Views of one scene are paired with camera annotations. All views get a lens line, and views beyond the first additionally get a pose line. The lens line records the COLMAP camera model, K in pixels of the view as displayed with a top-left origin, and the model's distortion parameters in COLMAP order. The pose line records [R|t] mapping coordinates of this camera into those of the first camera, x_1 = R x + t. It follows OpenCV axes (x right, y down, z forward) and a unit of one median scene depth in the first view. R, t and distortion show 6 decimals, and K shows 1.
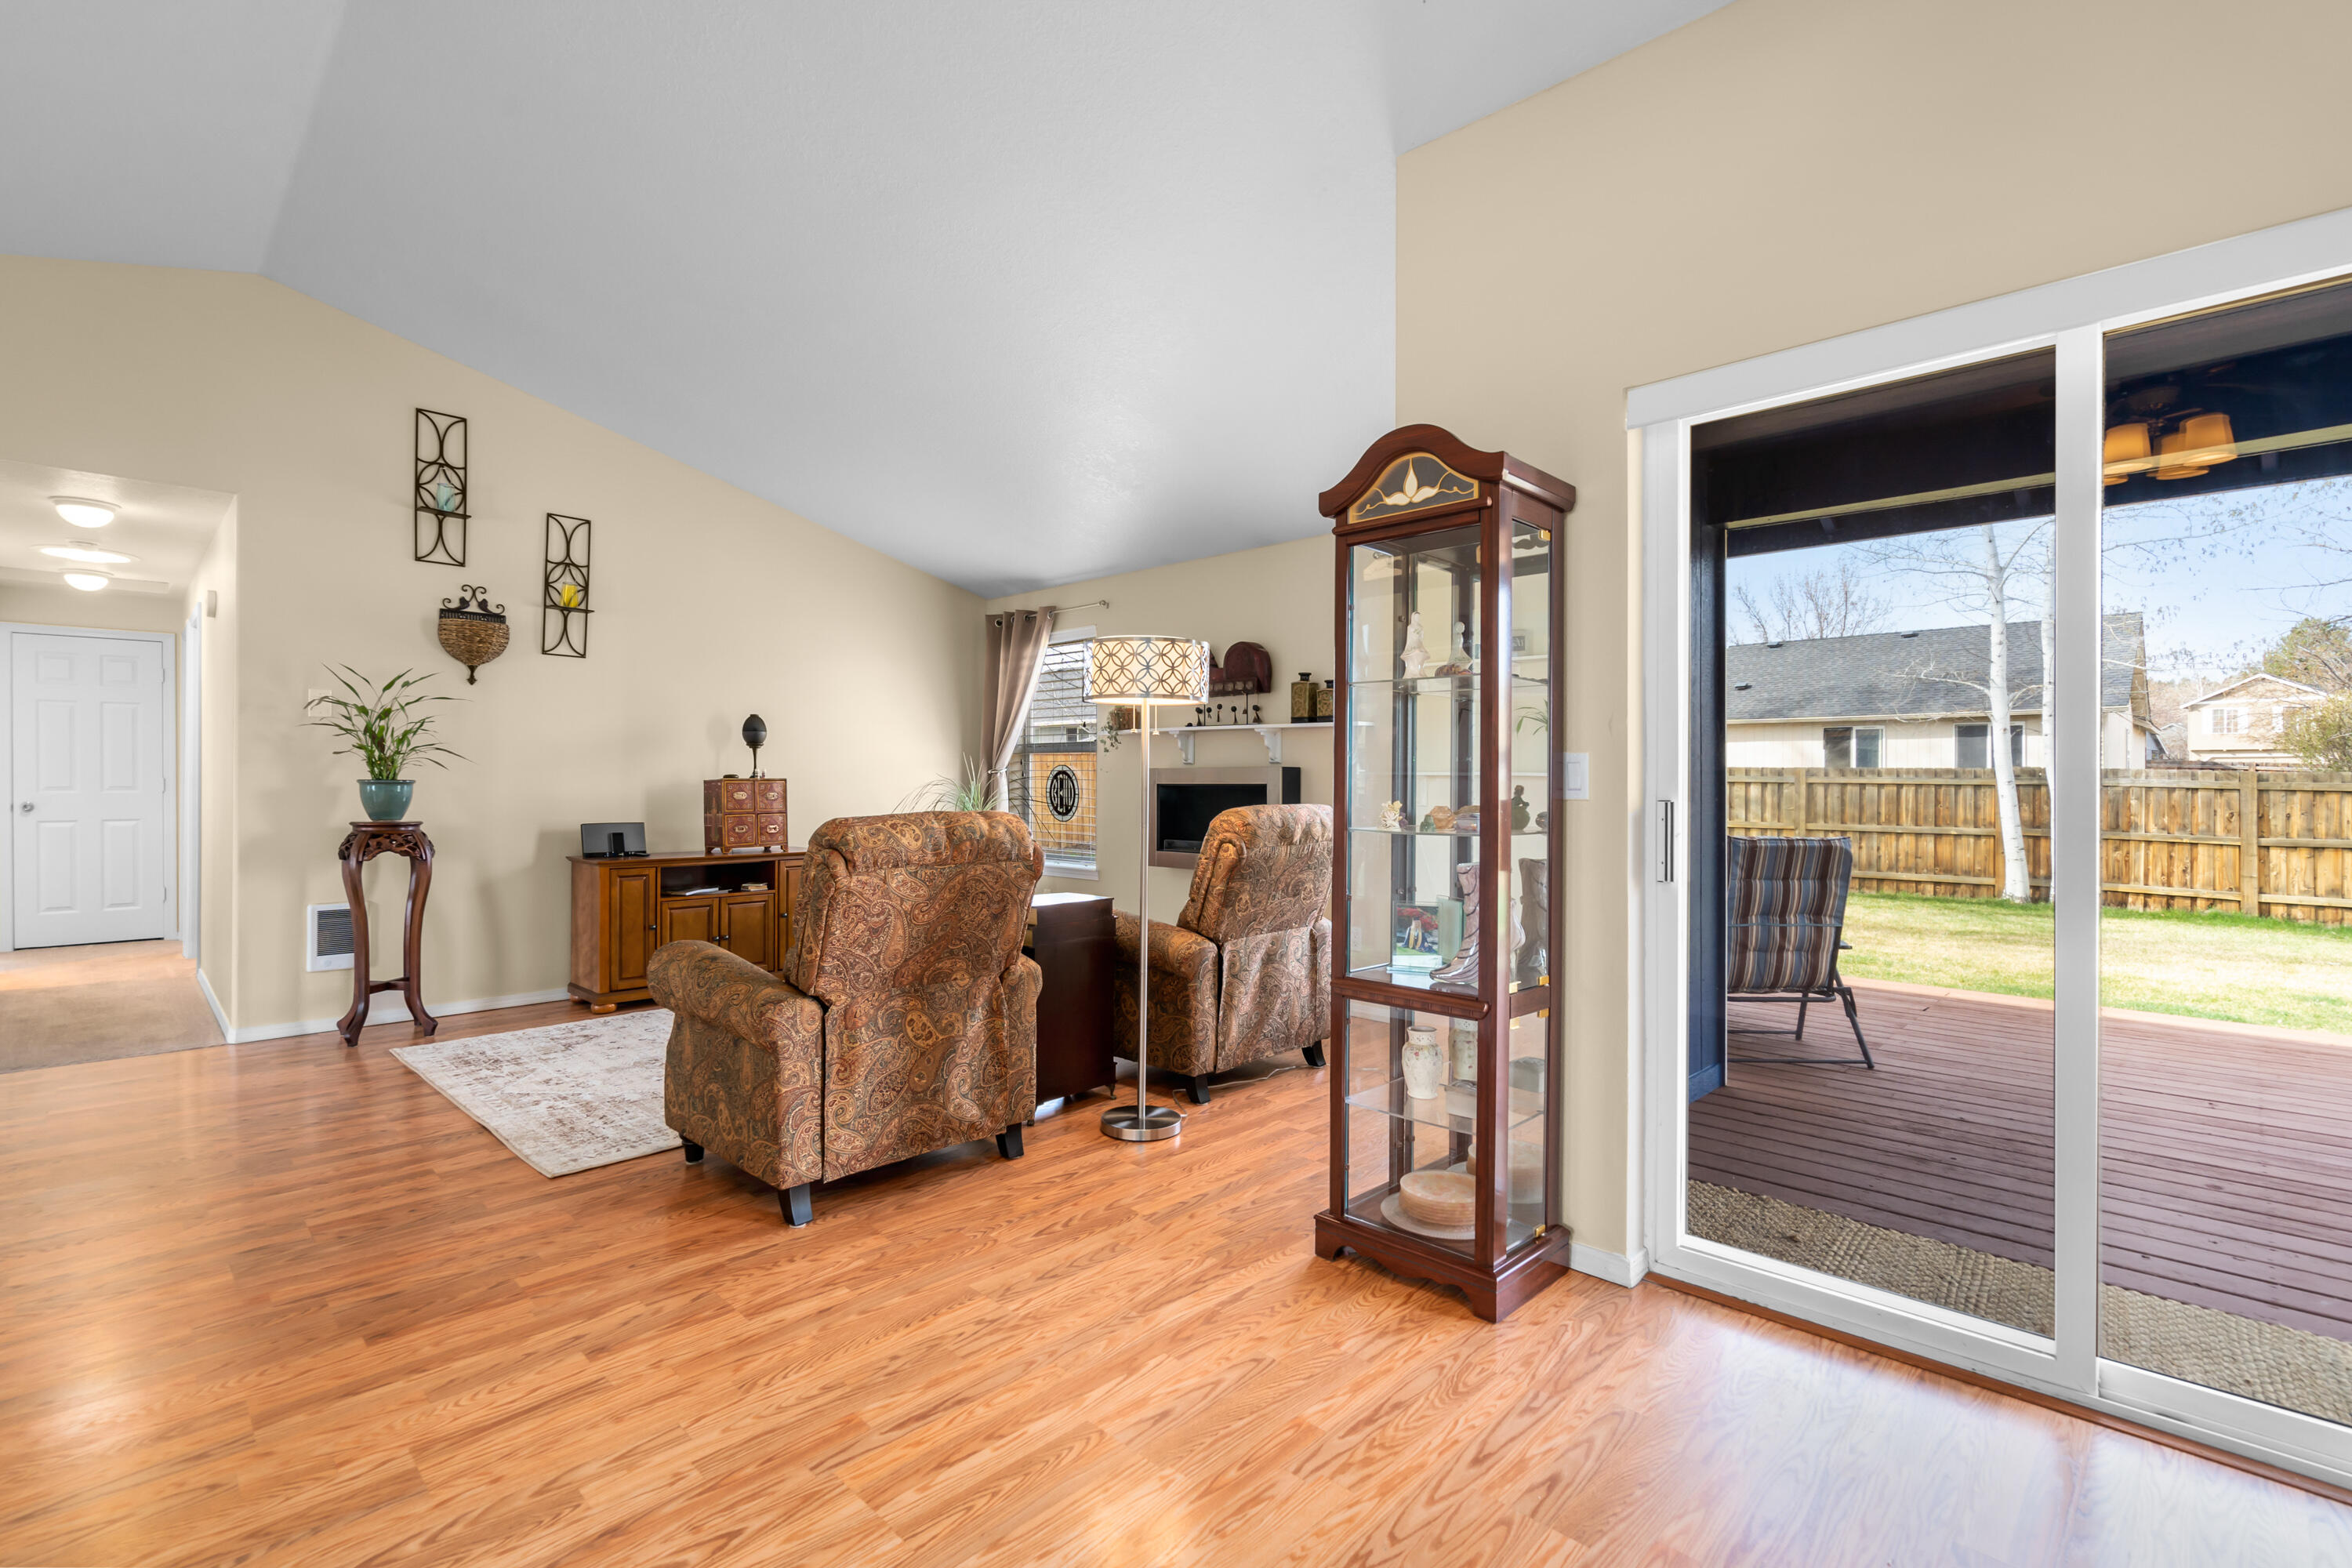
lens RADIAL K [[1070.1, 0, 1163.3], [0, 1070.1, 781.0], [0, 0, 1]] dist [-0.003306, -0.000455]
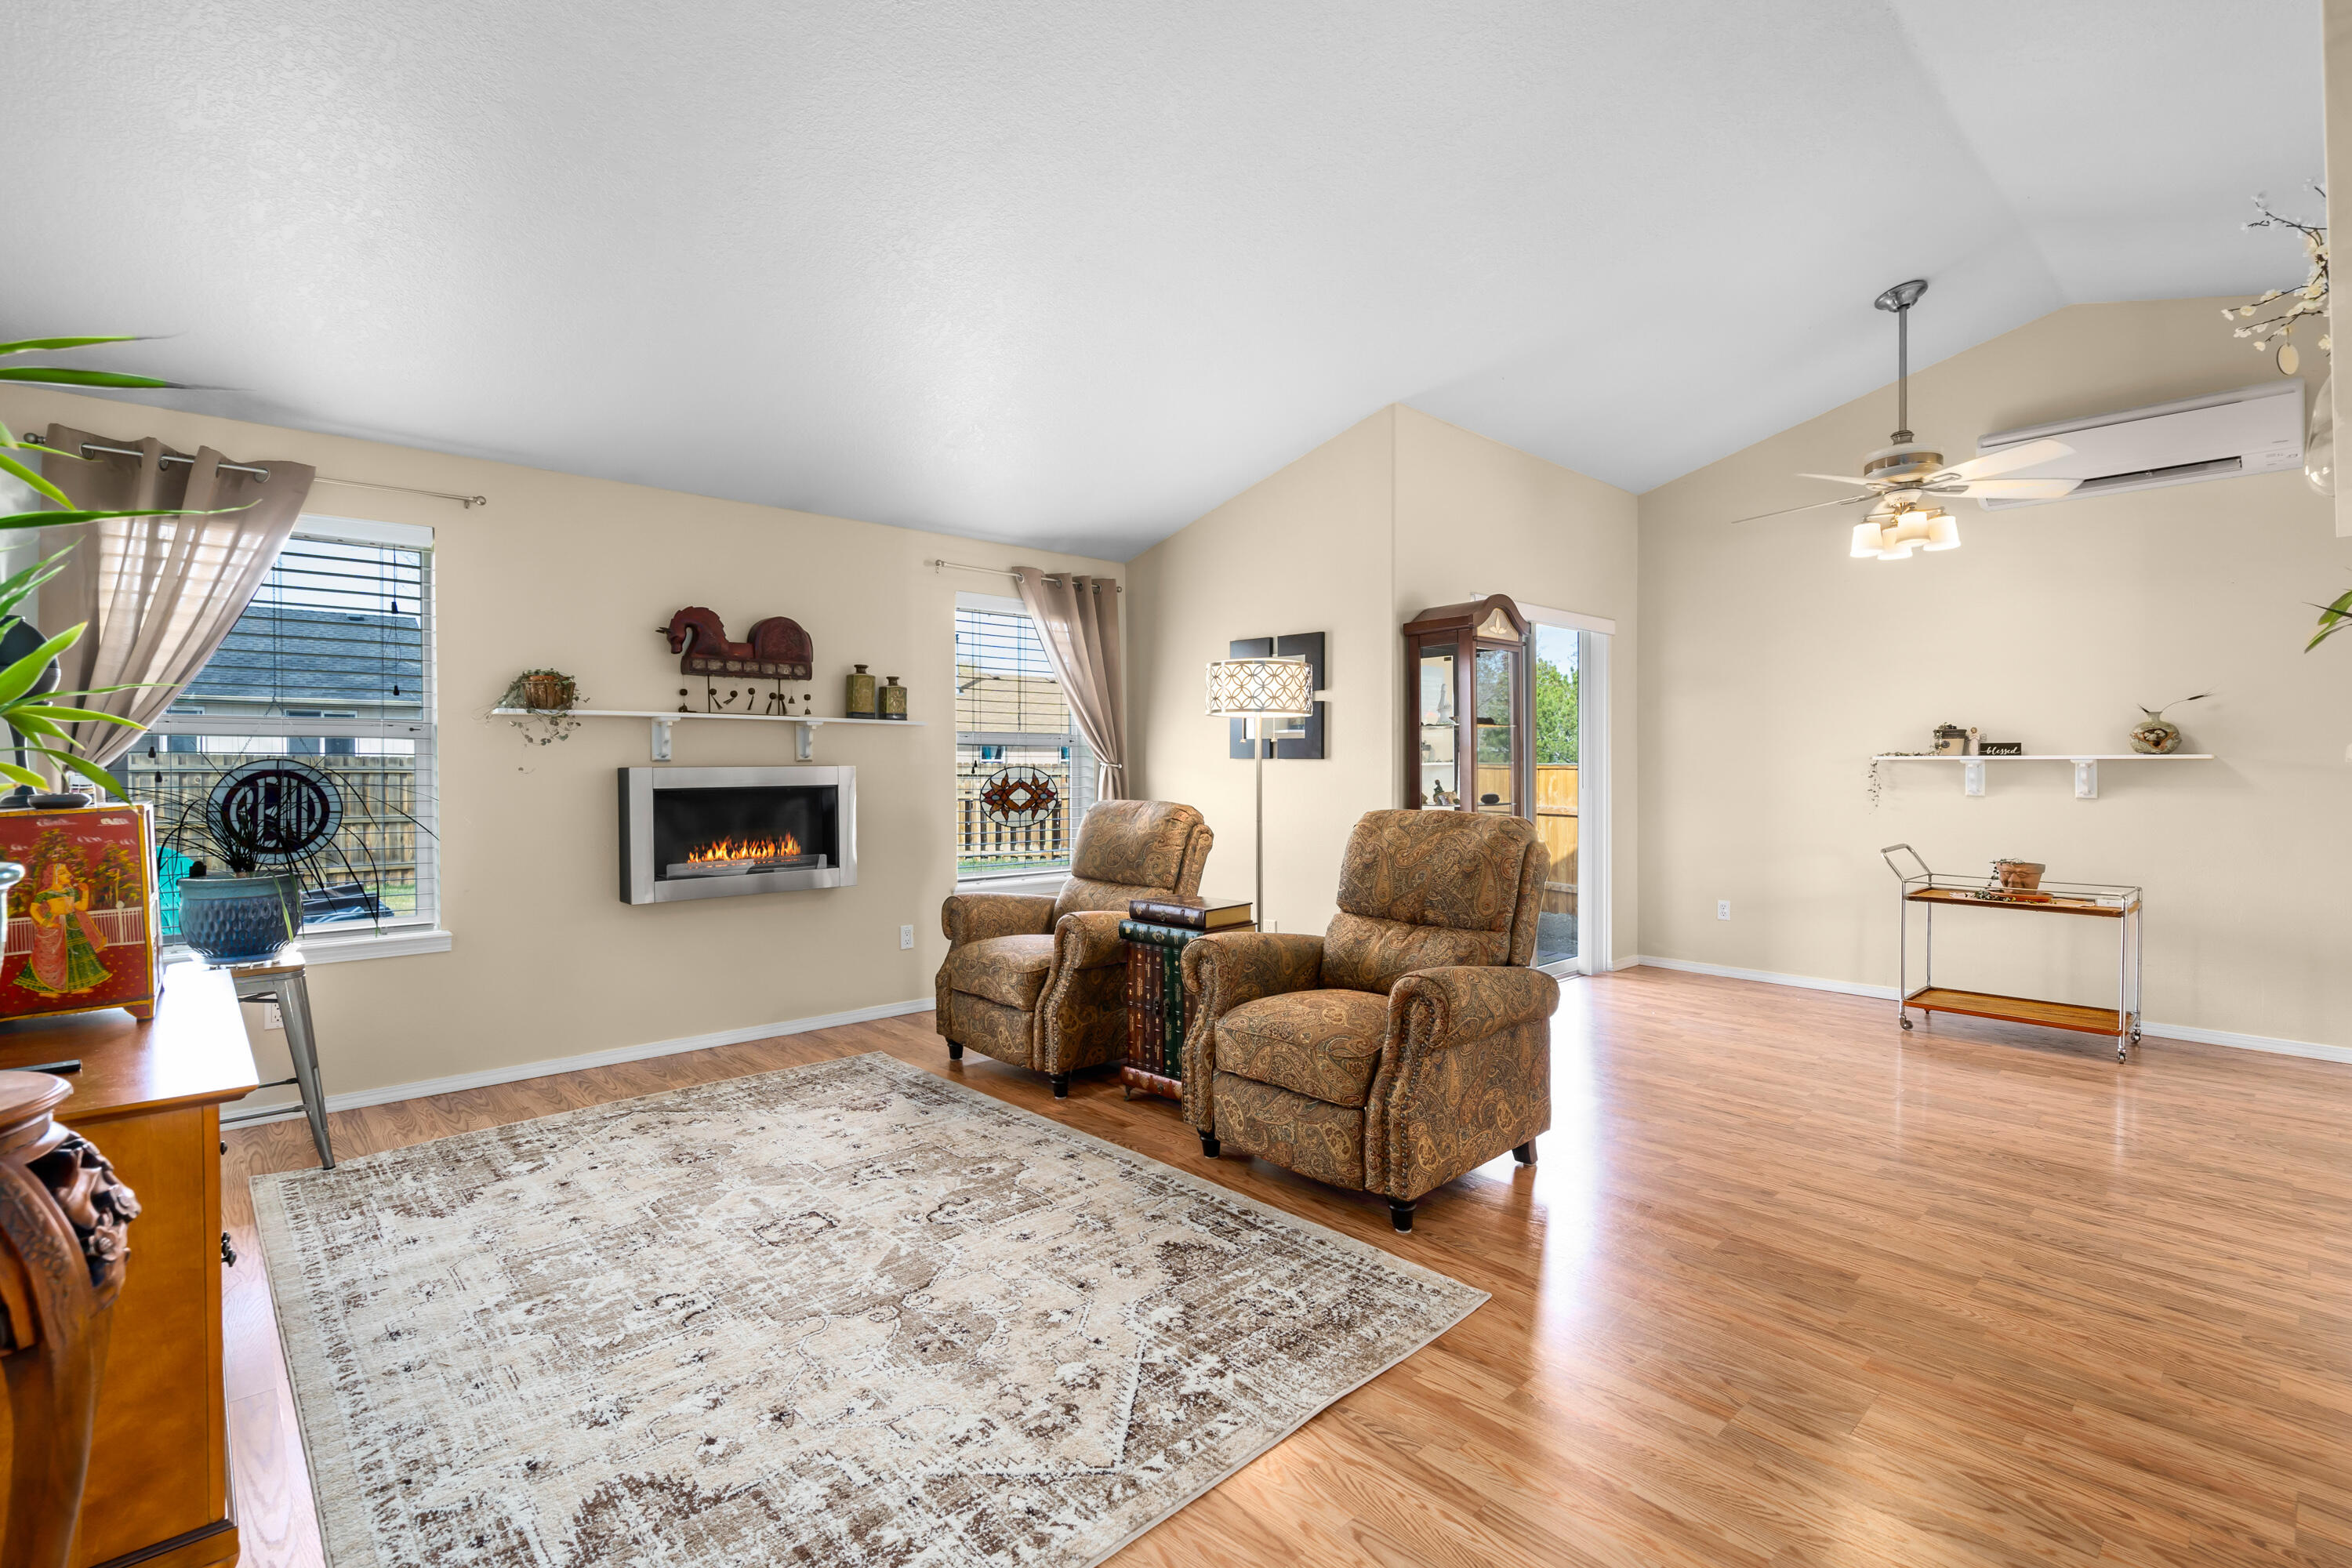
lens RADIAL K [[1070.1, 0, 1163.3], [0, 1070.1, 781.0], [0, 0, 1]] dist [-0.003306, -0.000455]
pose [[0.046370, -0.017267, 0.998775, -0.349379], [0.004496, 0.999844, 0.017077, -0.006369], [-0.998914, 0.003698, 0.046440, 0.307423]]
